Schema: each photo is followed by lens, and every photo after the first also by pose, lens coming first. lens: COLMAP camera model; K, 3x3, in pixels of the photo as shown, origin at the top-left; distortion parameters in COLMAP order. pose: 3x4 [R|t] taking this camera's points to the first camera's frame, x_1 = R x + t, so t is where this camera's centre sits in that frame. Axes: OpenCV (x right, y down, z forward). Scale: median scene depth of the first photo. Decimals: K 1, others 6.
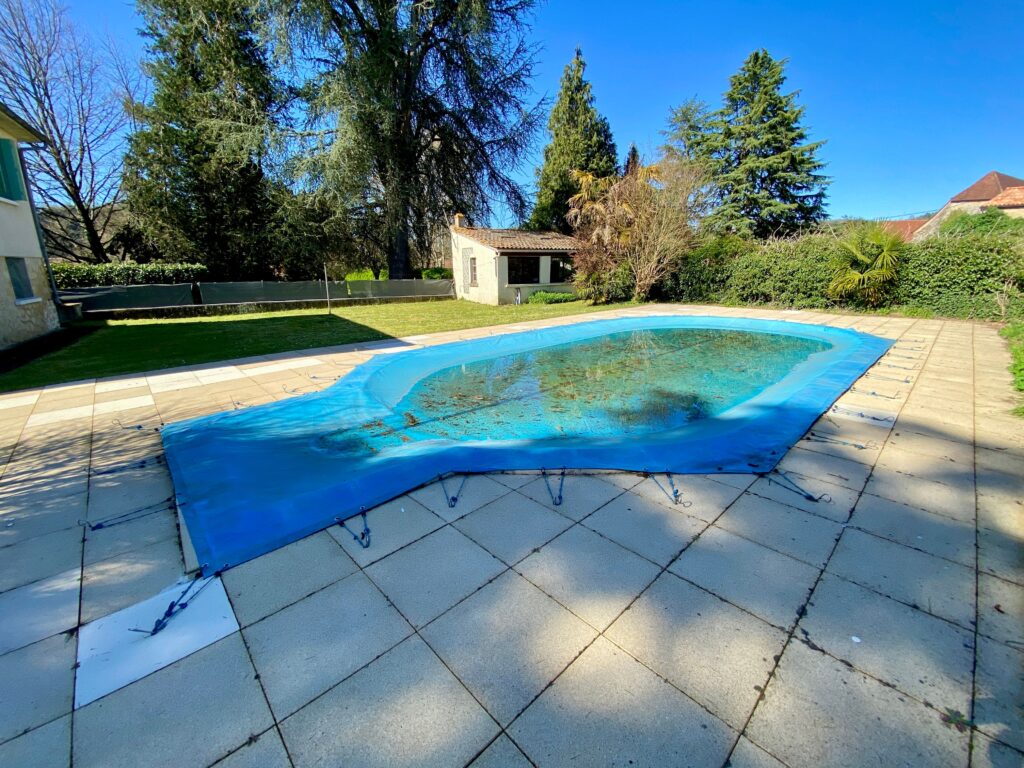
lens RADIAL K [[414.1, 0, 509.2], [0, 414.1, 386.0], [0, 0, 1]] dist [0.024154, -0.021035]
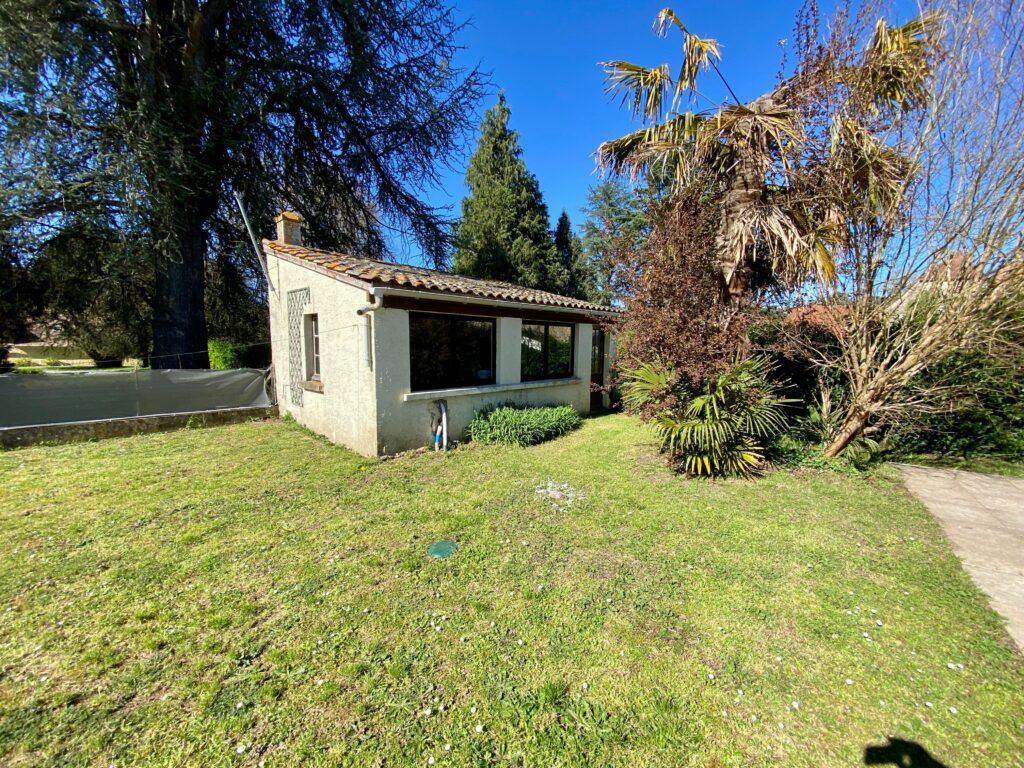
lens RADIAL K [[414.1, 0, 509.2], [0, 414.1, 386.0], [0, 0, 1]] dist [0.024154, -0.021035]
pose [[0.978098, -0.005295, 0.208075, 0.004939], [0.041960, 0.984168, -0.172197, -0.131143], [-0.203869, 0.177157, 0.962836, 0.462891]]
